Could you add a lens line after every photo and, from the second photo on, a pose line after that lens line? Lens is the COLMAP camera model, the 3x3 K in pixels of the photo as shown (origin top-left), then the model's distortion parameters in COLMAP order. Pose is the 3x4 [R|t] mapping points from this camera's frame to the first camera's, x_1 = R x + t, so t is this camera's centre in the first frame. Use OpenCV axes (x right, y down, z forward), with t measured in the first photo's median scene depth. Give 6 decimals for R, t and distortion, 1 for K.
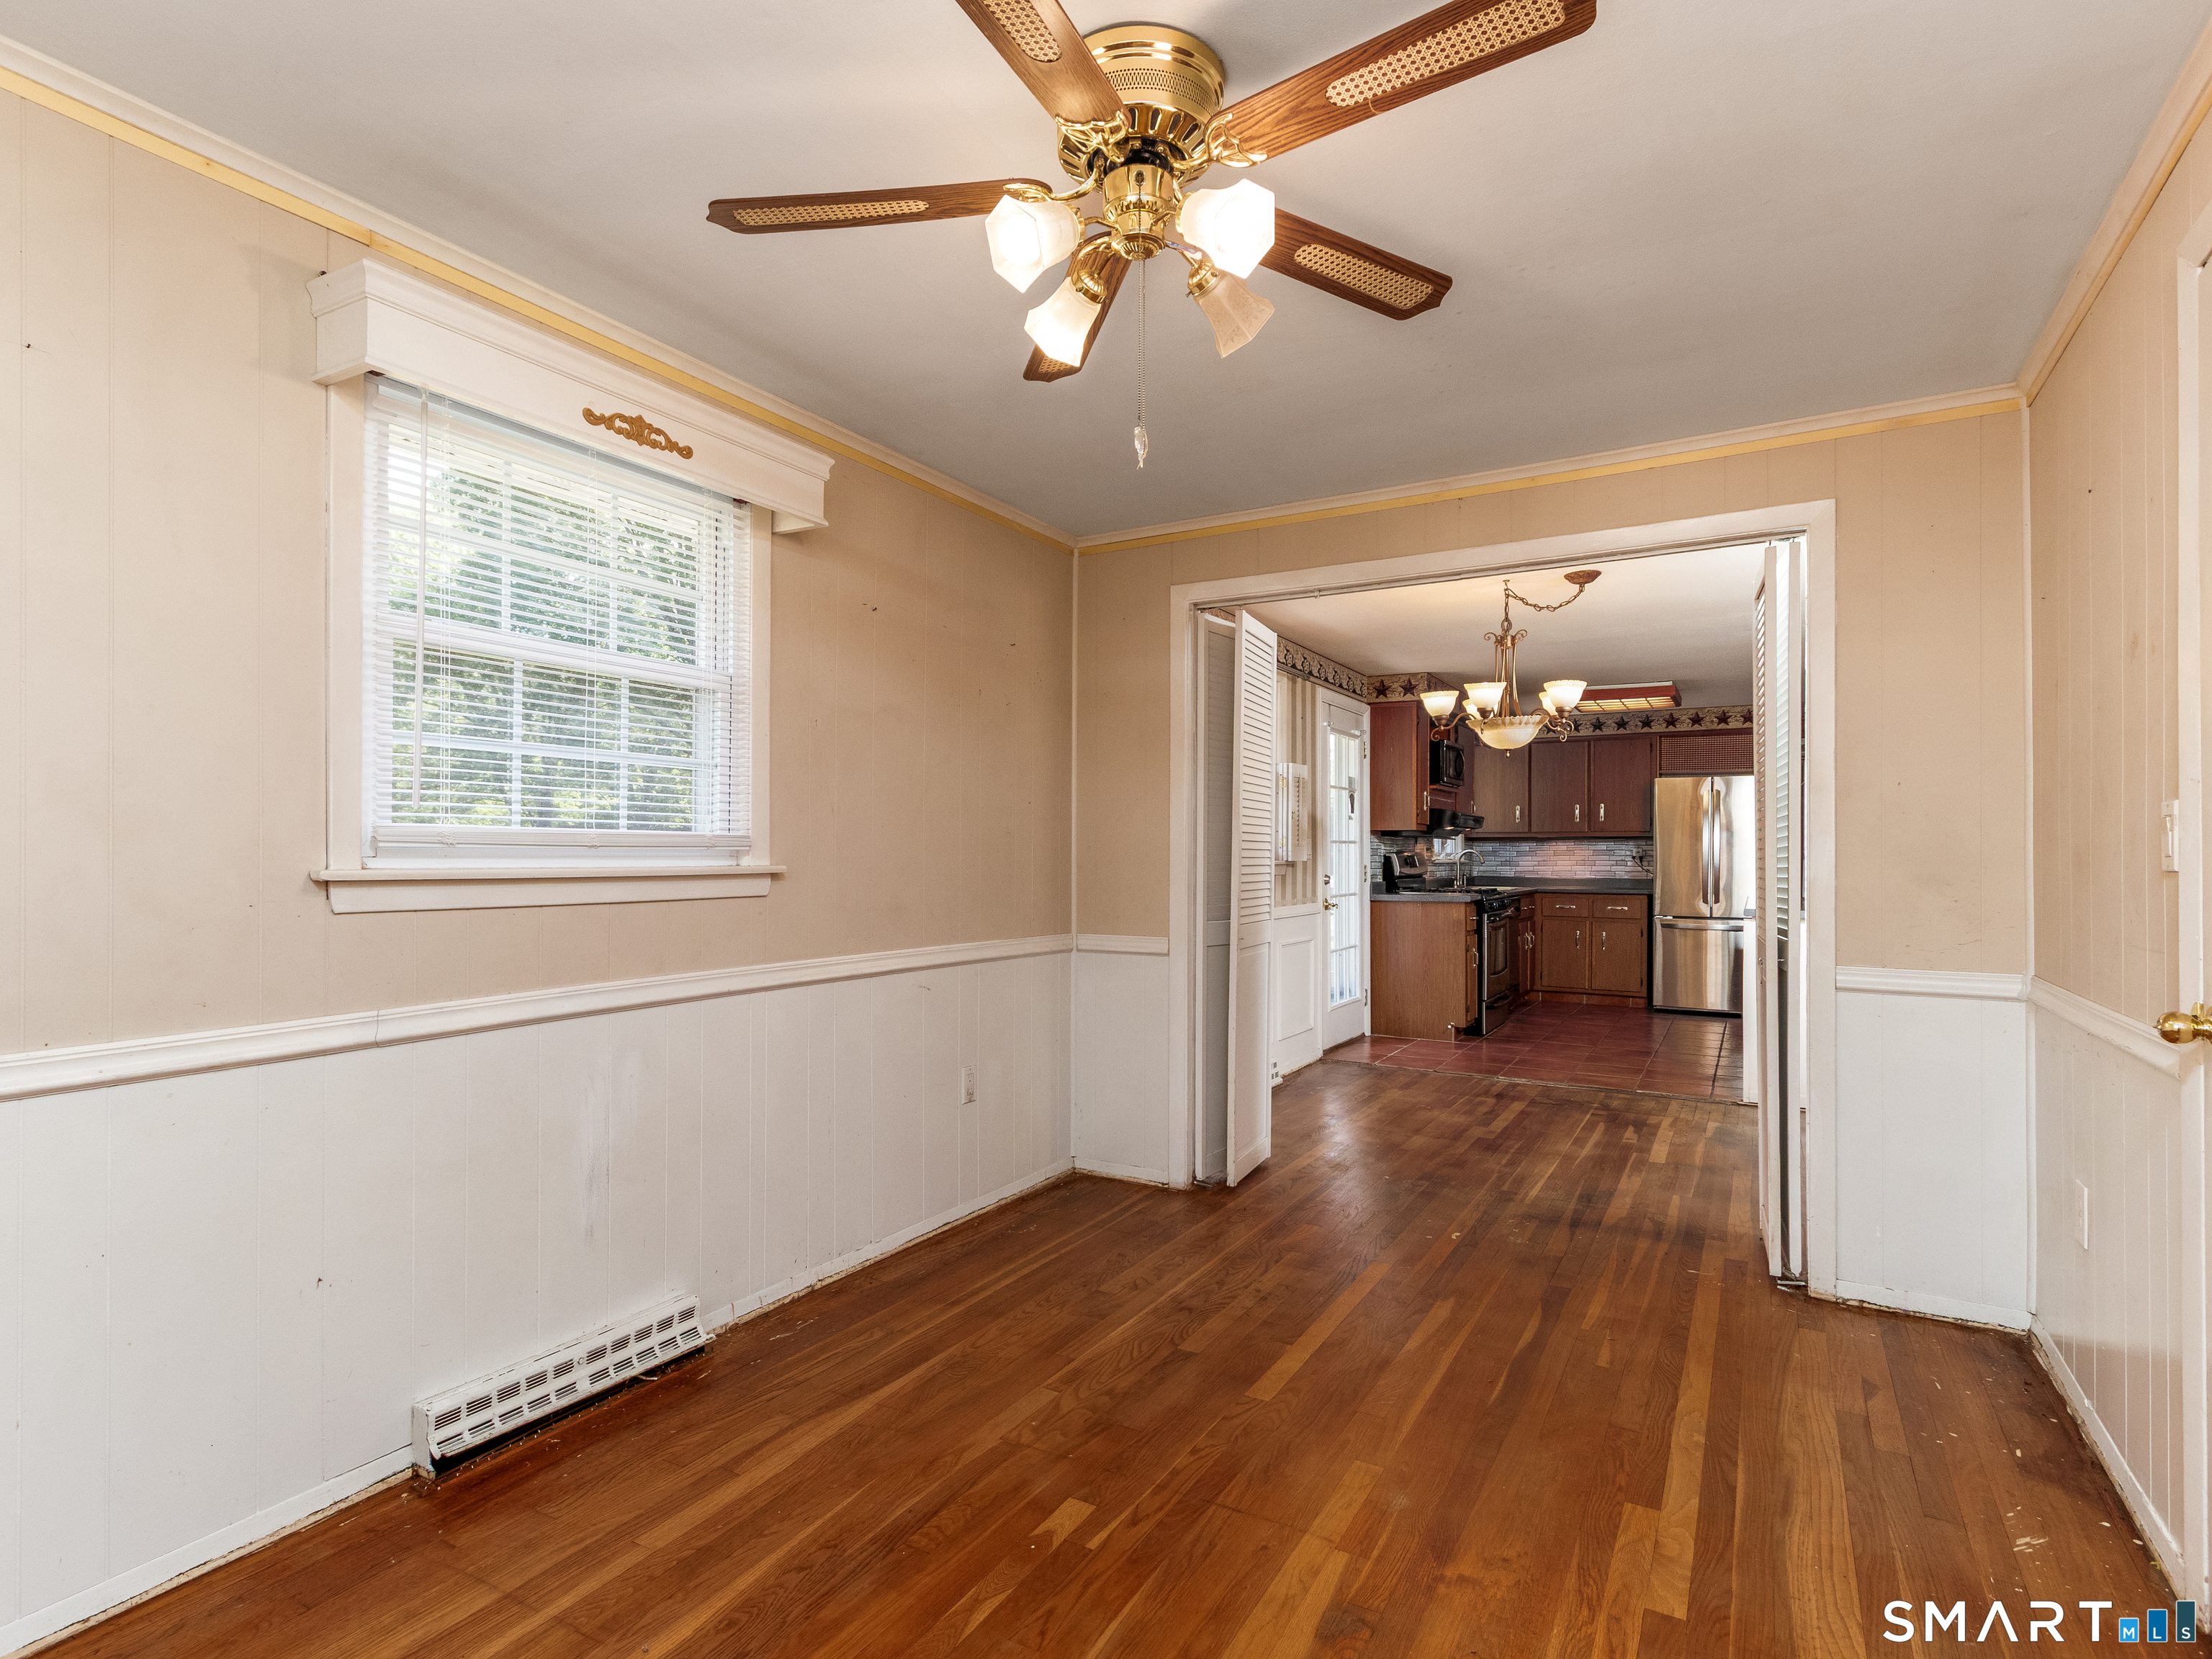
lens RADIAL K [[1141.7, 0, 1093.5], [0, 1141.7, 851.0], [0, 0, 1]] dist [0.008548, -0.005232]
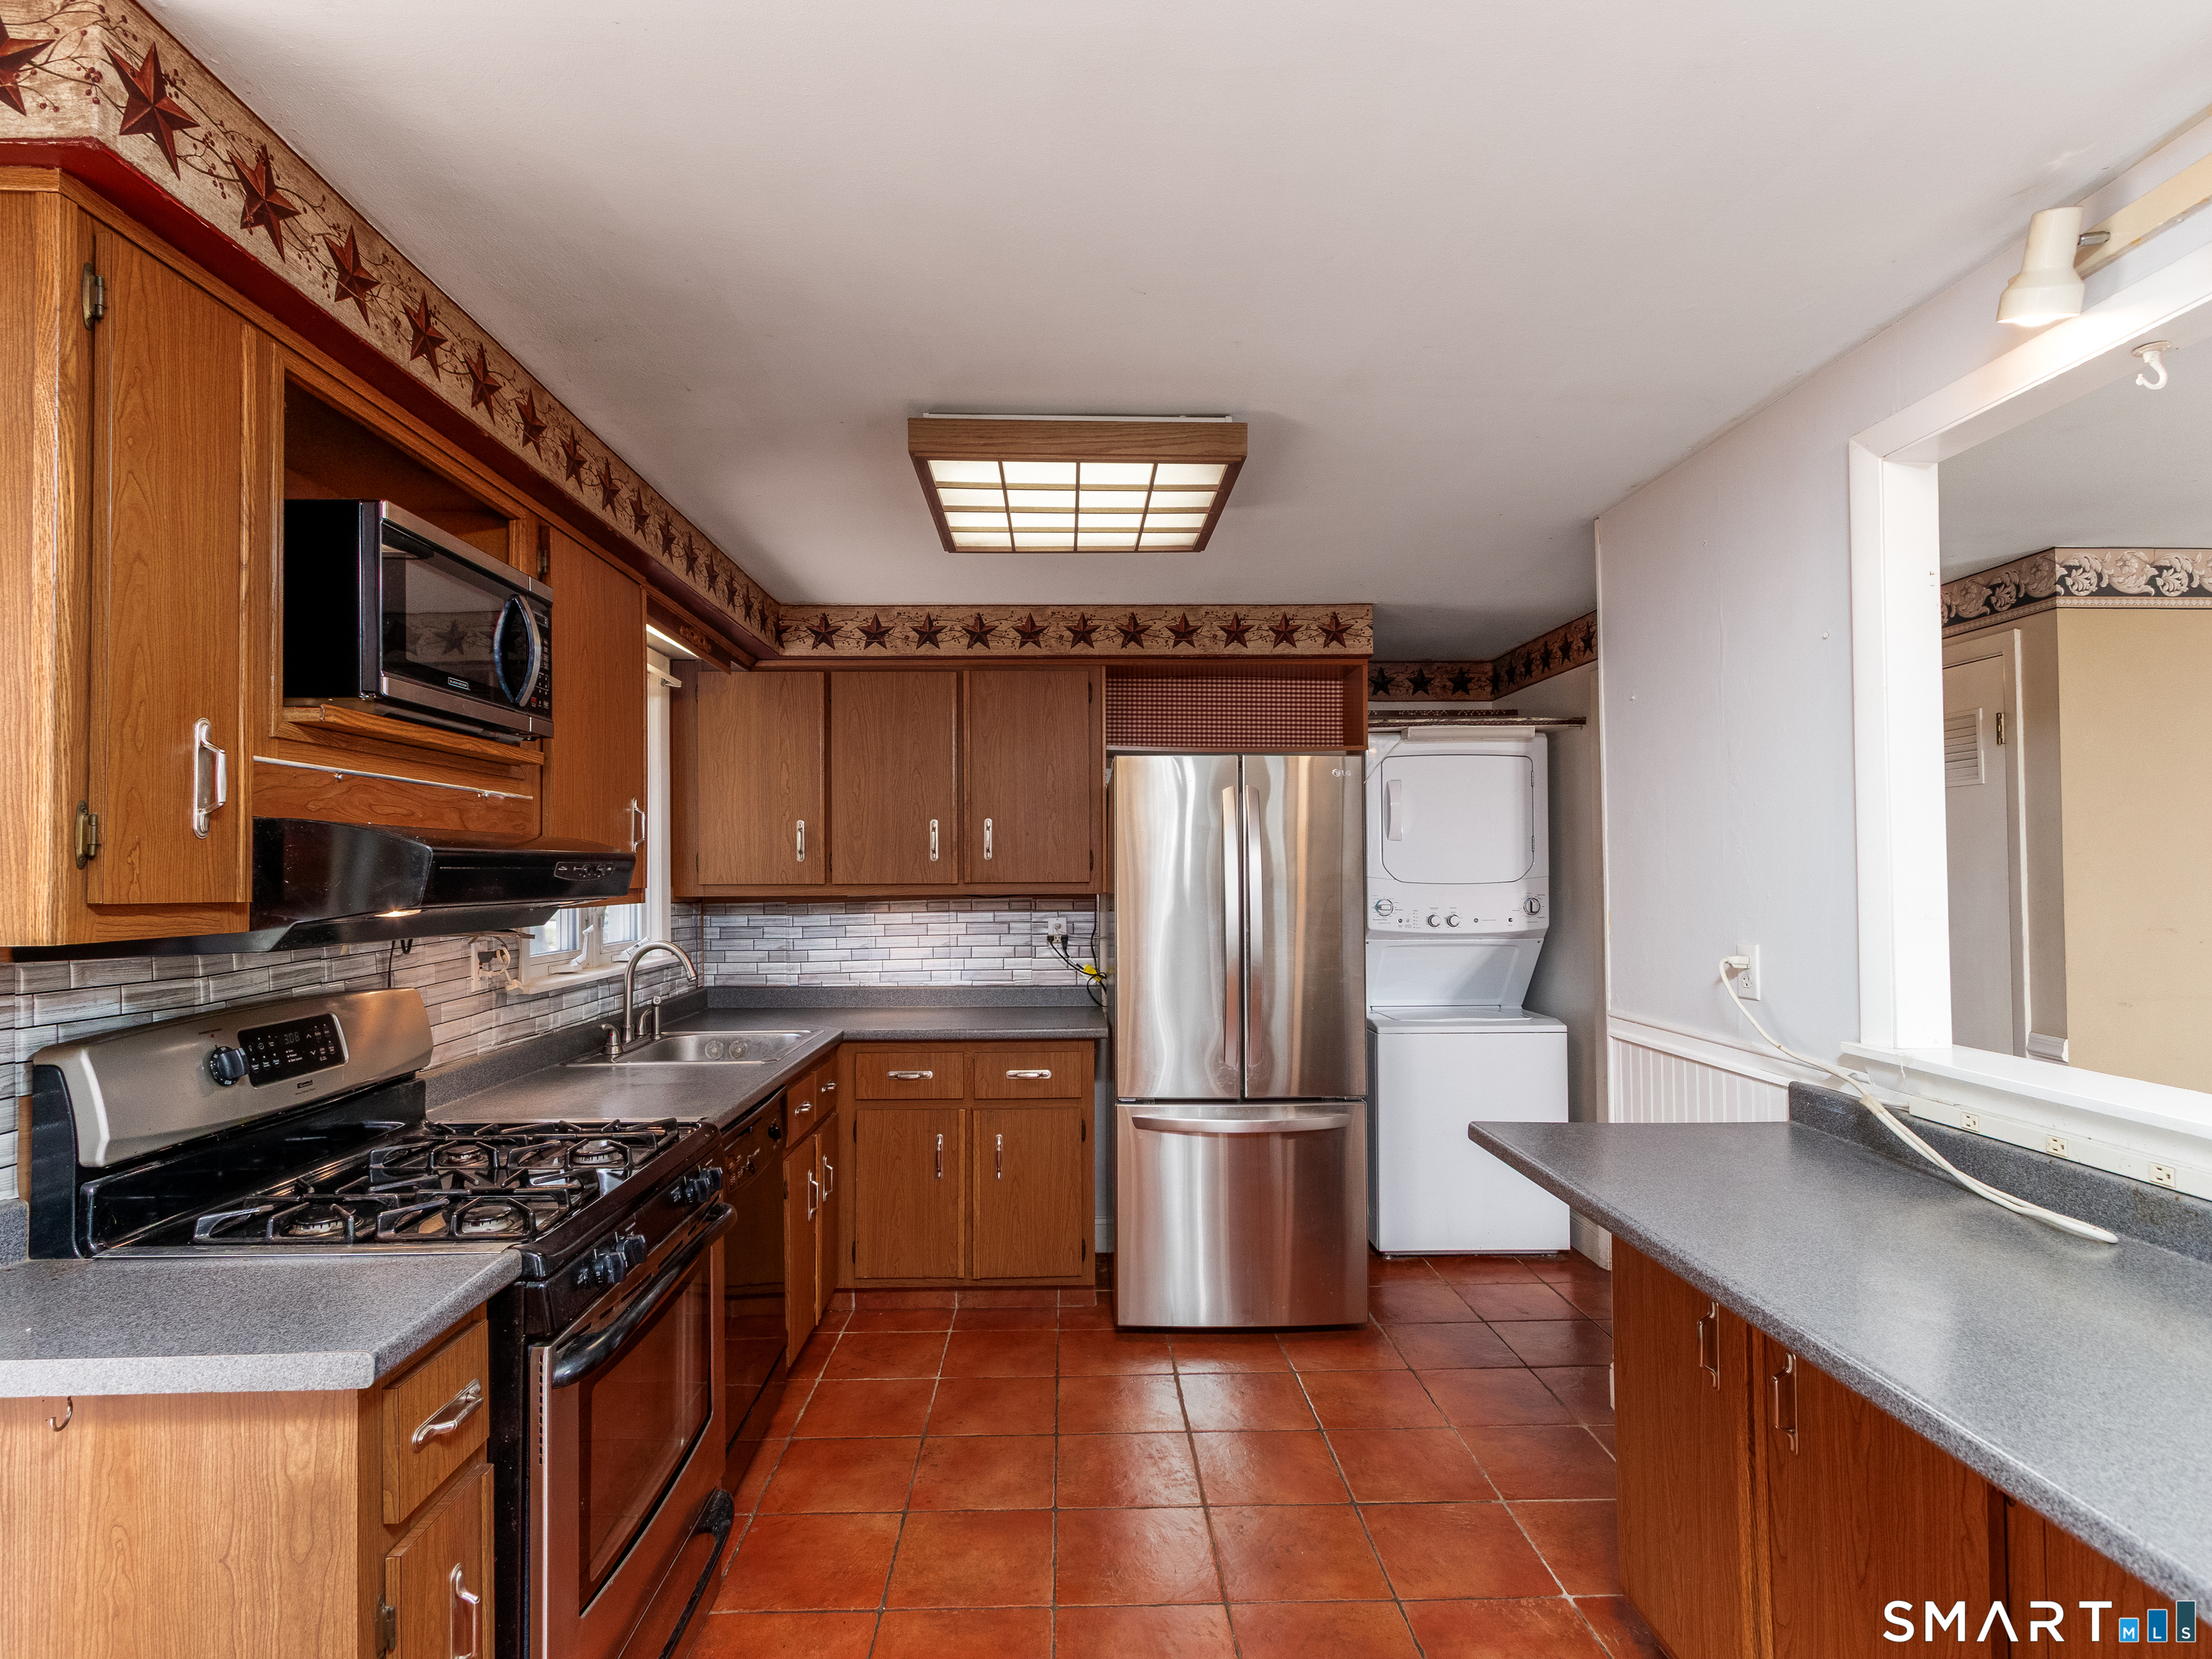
lens RADIAL K [[1141.7, 0, 1093.5], [0, 1141.7, 851.0], [0, 0, 1]] dist [0.008548, -0.005232]
pose [[0.851055, 0.000882, 0.525076, 0.267868], [0.007820, 0.999866, -0.014354, -0.023837], [-0.525018, 0.016322, 0.850934, 0.649701]]
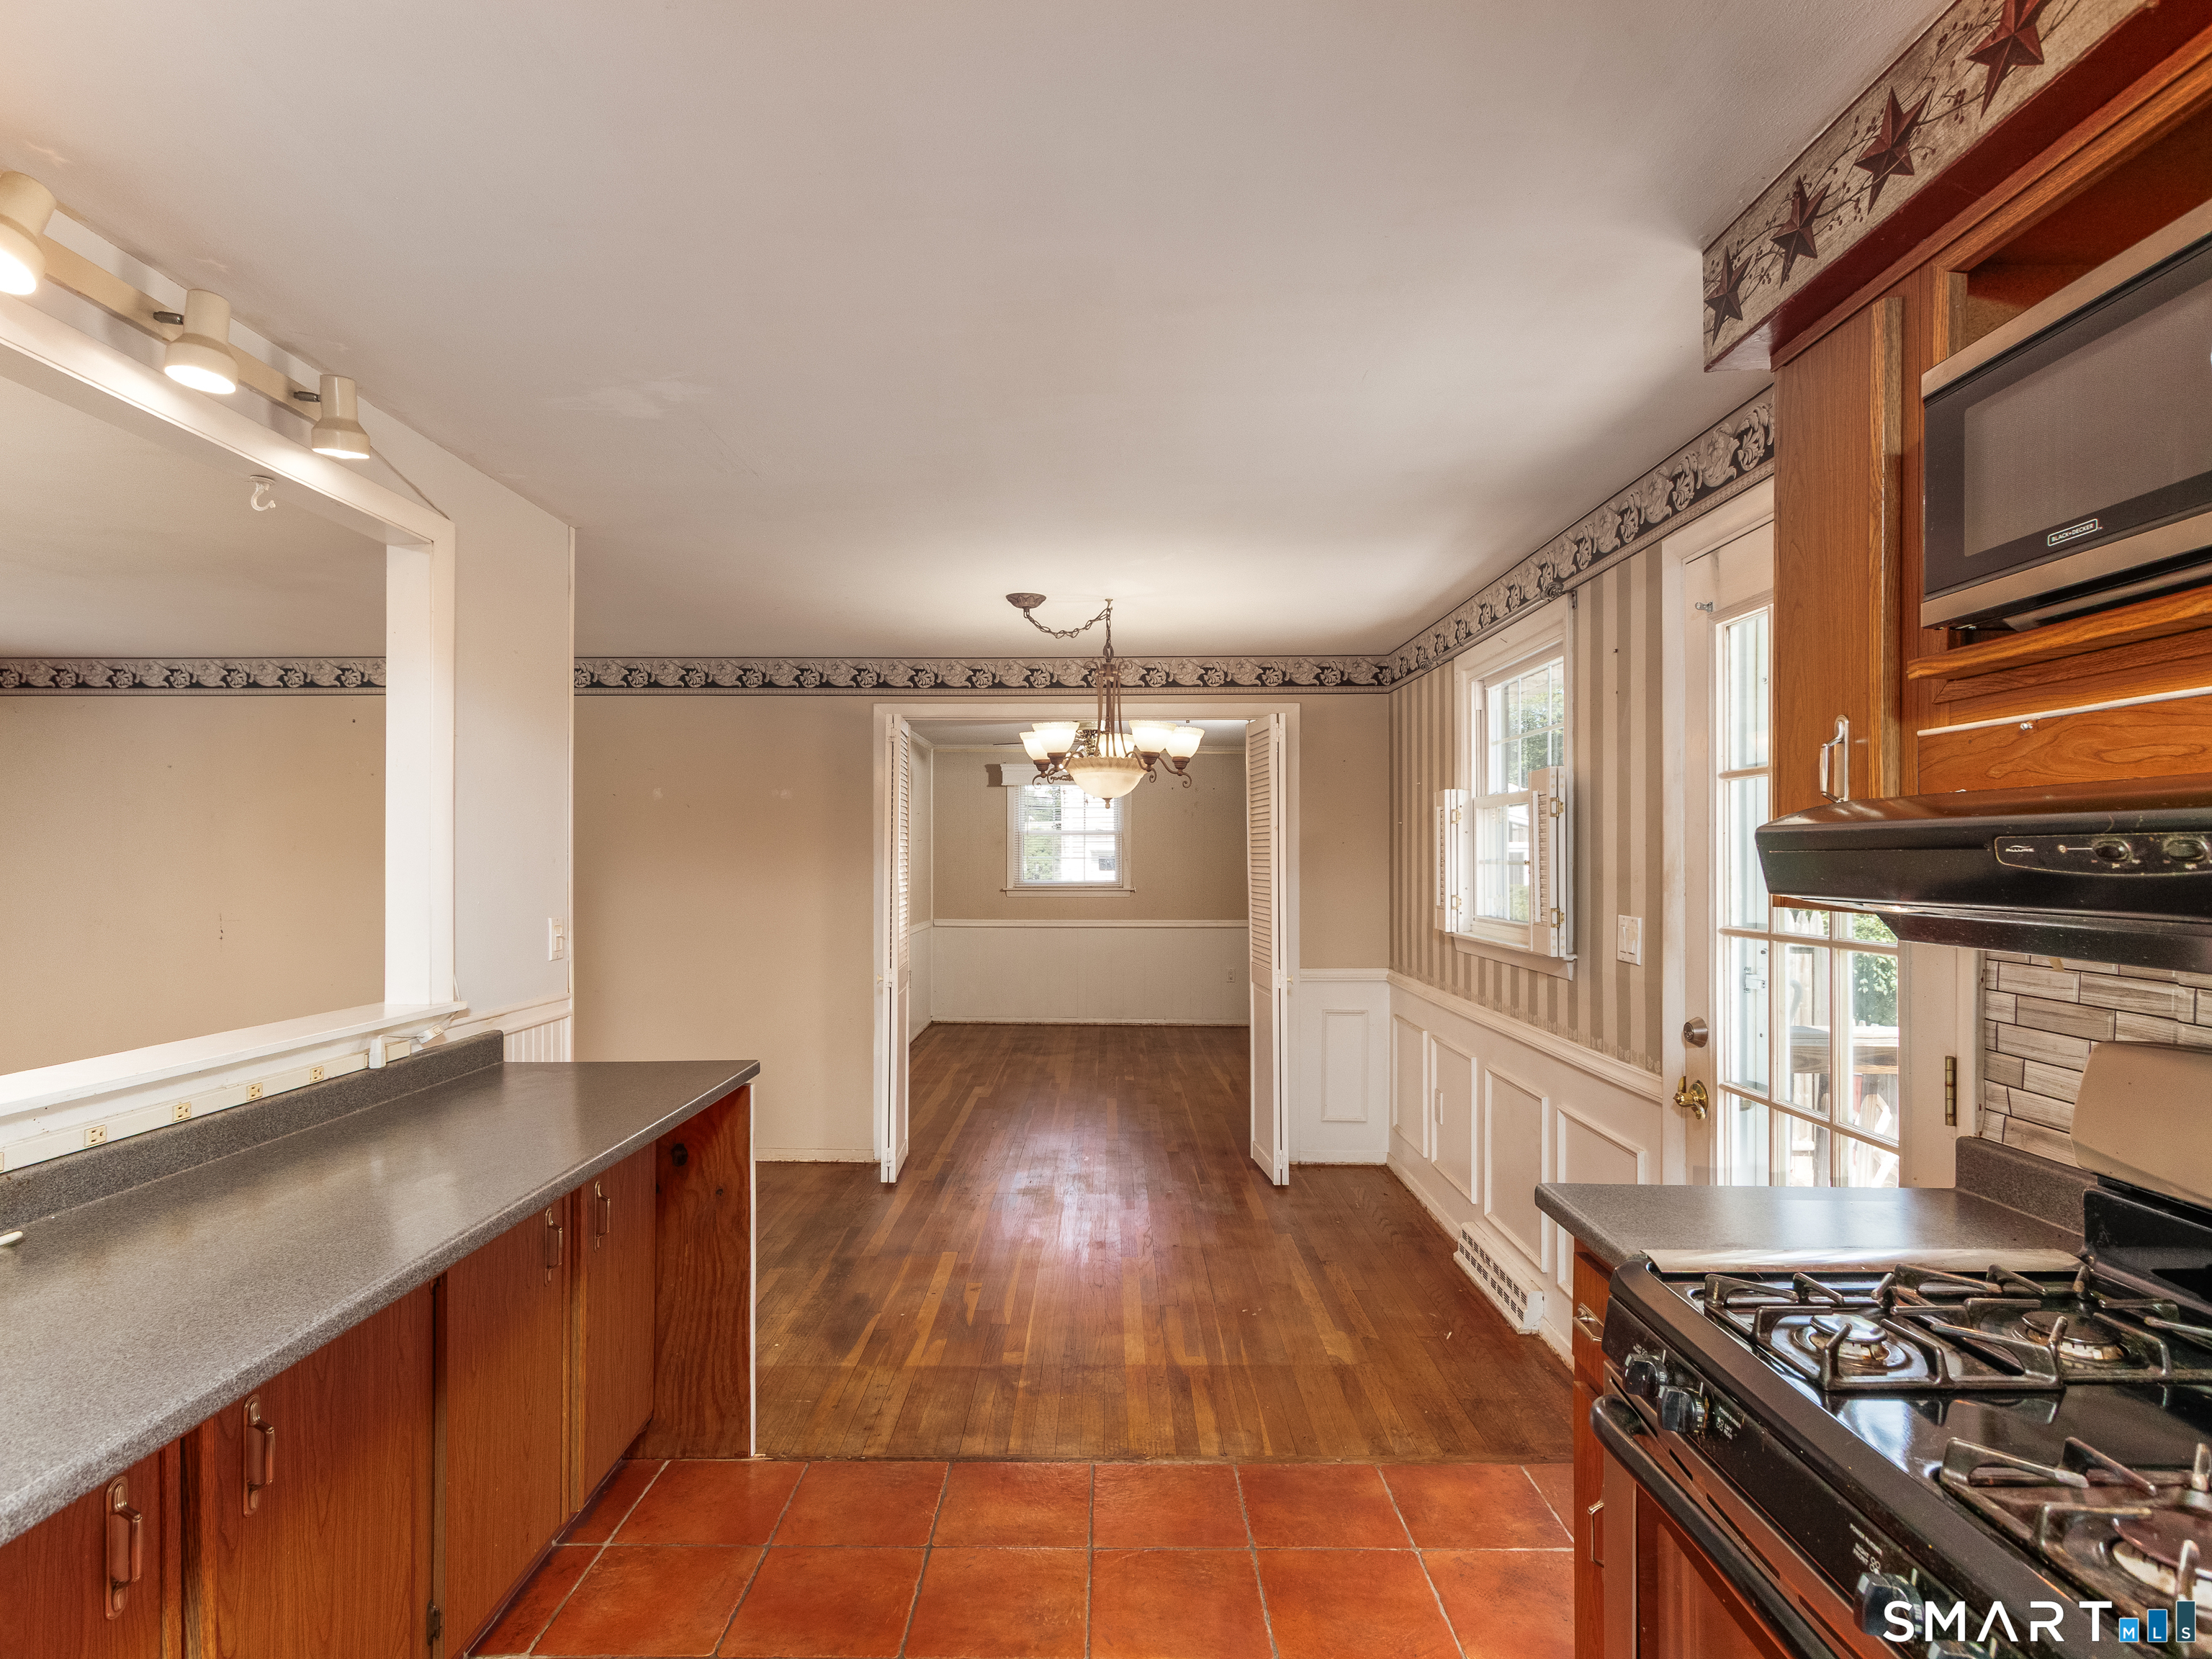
lens RADIAL K [[1141.7, 0, 1093.5], [0, 1141.7, 851.0], [0, 0, 1]] dist [0.008548, -0.005232]
pose [[-0.868885, -0.004309, -0.494995, 0.429028], [-0.000329, 0.999967, -0.008127, -0.023353], [0.495014, -0.006898, -0.868858, 0.940208]]
